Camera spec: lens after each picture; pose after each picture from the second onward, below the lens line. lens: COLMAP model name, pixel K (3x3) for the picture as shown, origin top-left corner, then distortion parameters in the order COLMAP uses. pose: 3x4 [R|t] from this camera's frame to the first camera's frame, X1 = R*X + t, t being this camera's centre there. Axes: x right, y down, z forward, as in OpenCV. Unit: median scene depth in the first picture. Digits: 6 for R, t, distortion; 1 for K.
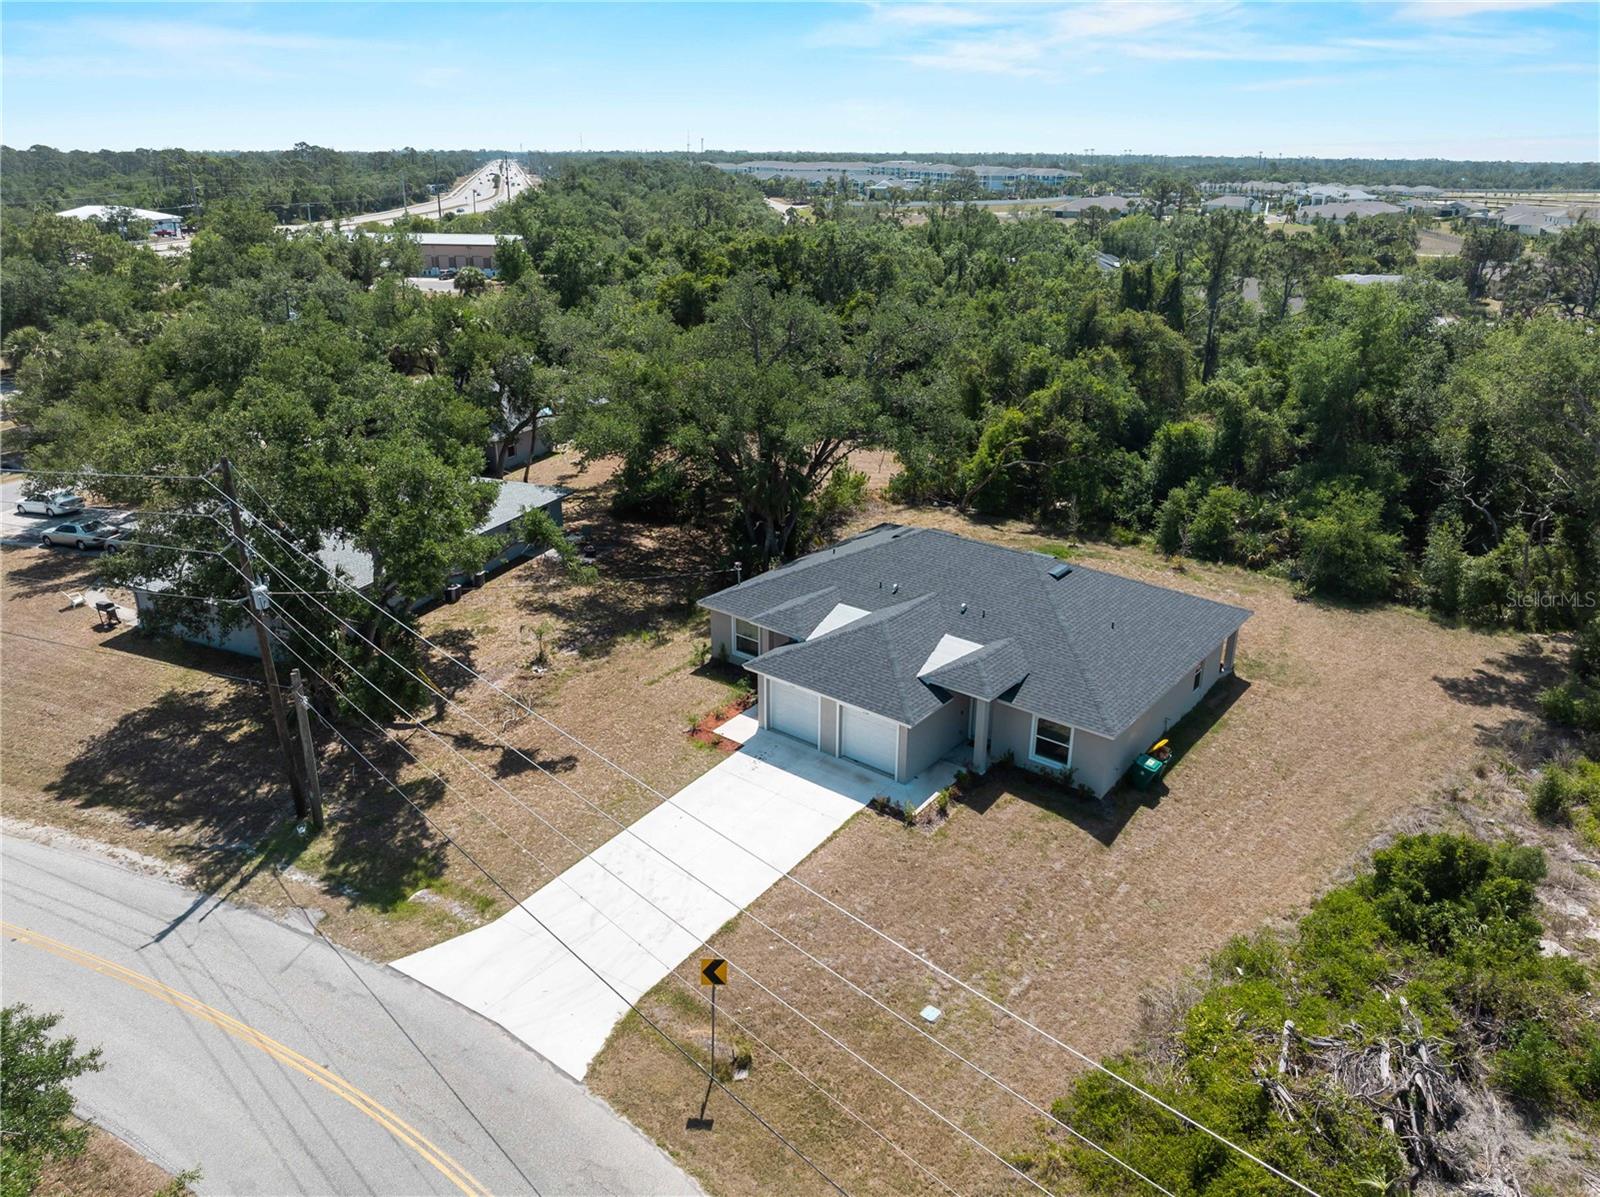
lens RADIAL K [[1129.0, 0, 805.9], [0, 1129.0, 607.6], [0, 0, 1]] dist [-0.043609, 0.009137]
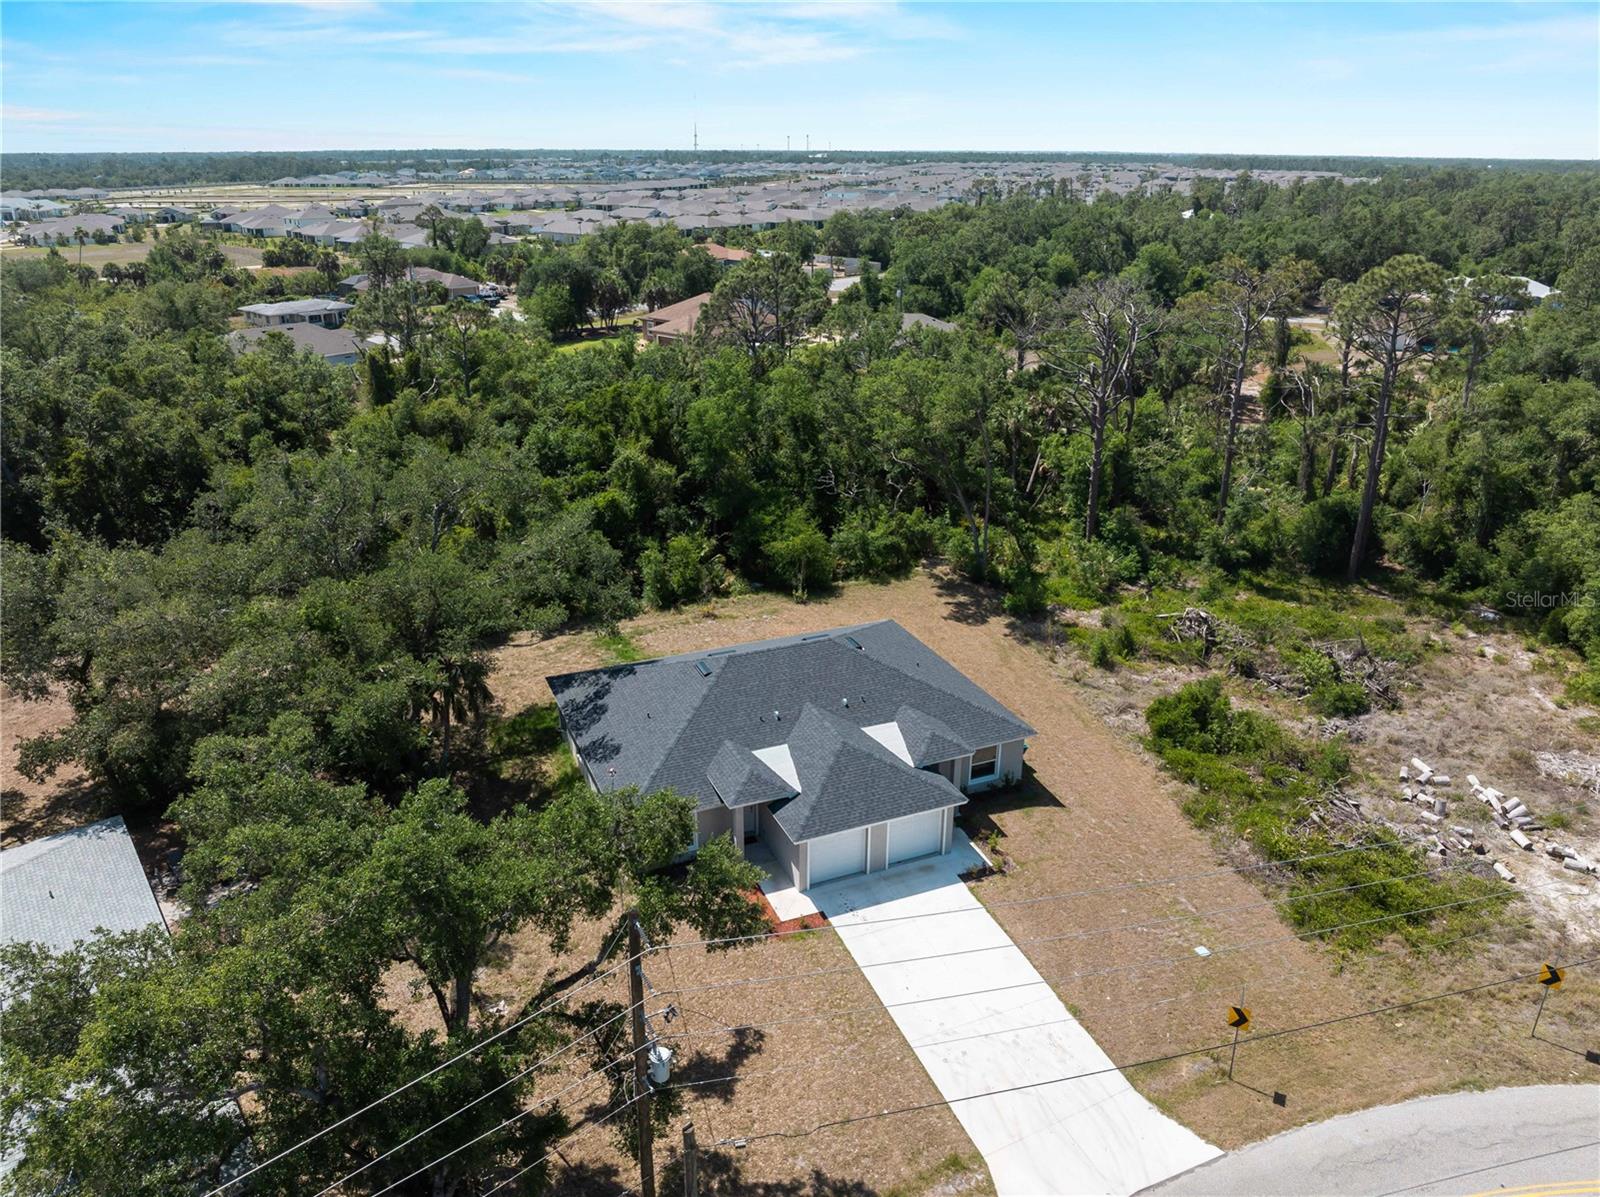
lens RADIAL K [[1129.0, 0, 802.4], [0, 1129.0, 603.1], [0, 0, 1]] dist [-0.043609, 0.009137]
pose [[0.475312, -0.336035, 0.813117, -0.779520], [0.331123, 0.924561, 0.188532, -0.325343], [-0.815130, 0.179630, 0.550724, 0.399095]]
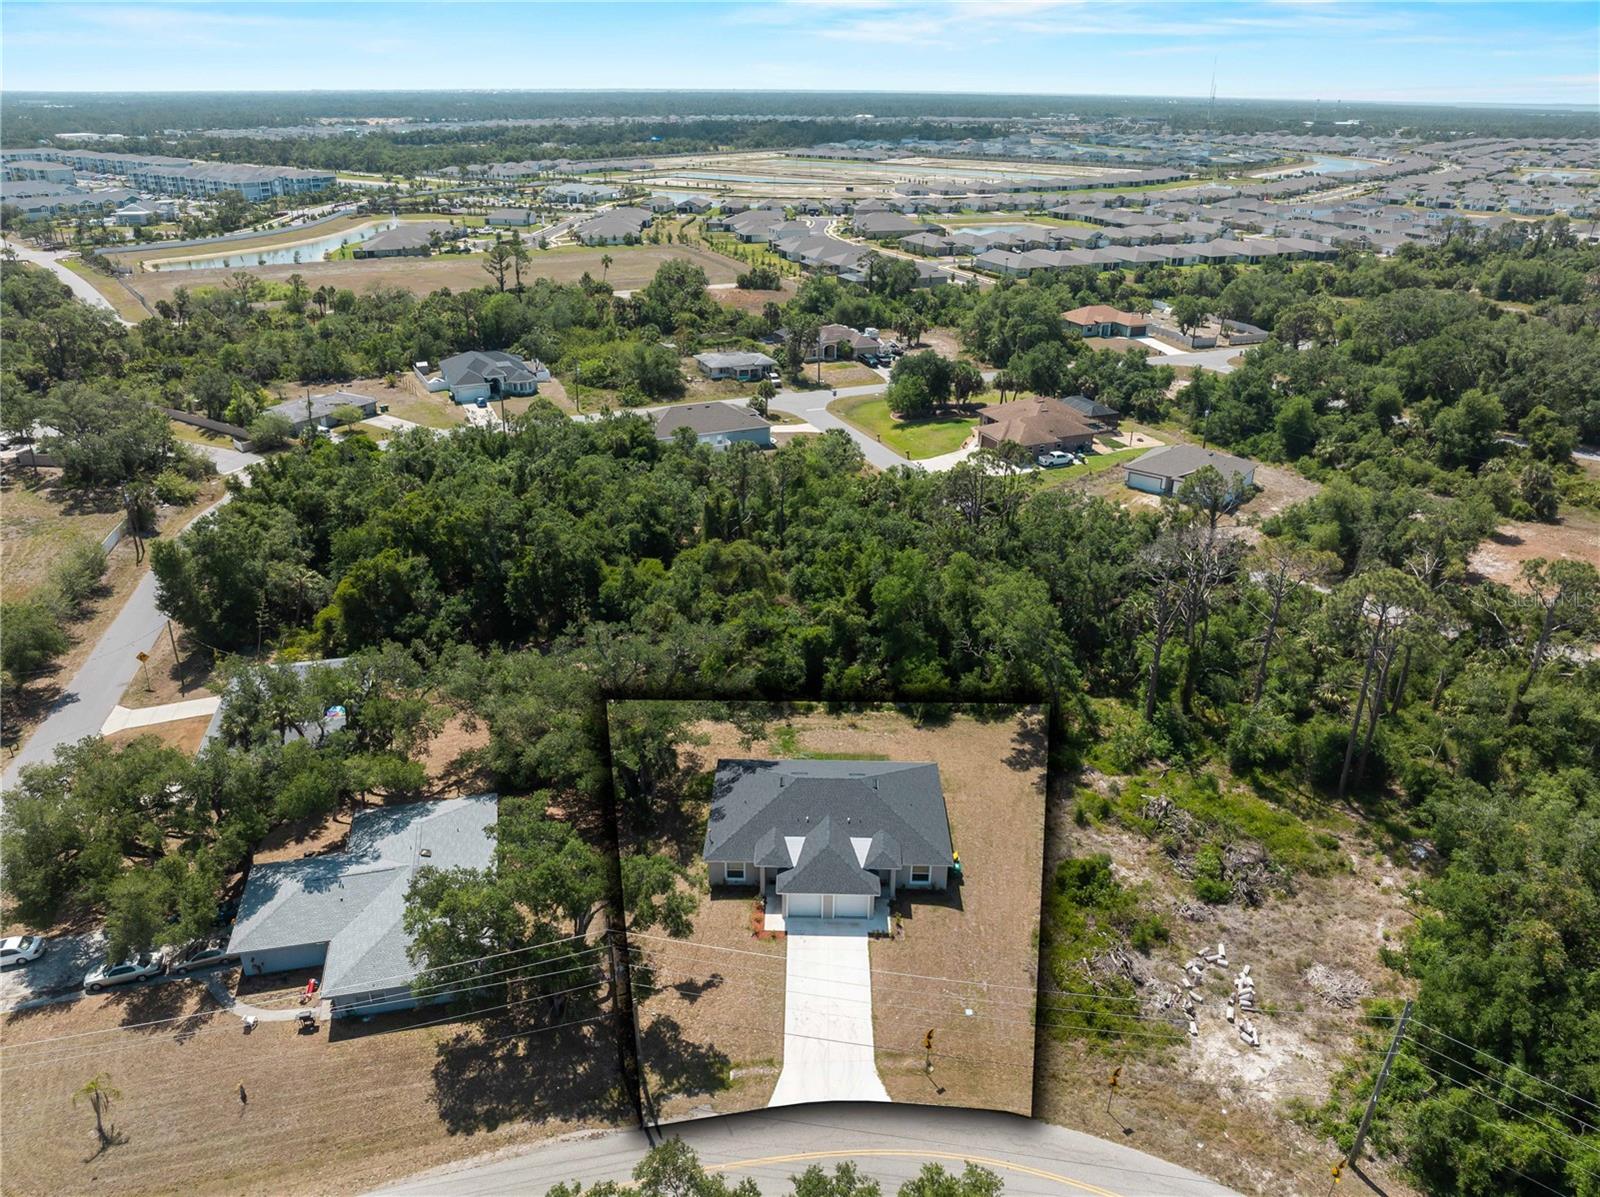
lens RADIAL K [[1129.0, 0, 805.7], [0, 1129.0, 596.1], [0, 0, 1]] dist [-0.043609, 0.009137]
pose [[0.793678, -0.250779, 0.554243, -0.946616], [0.223614, 0.967560, 0.117577, -0.649546], [-0.565749, 0.030618, 0.824009, -0.632225]]
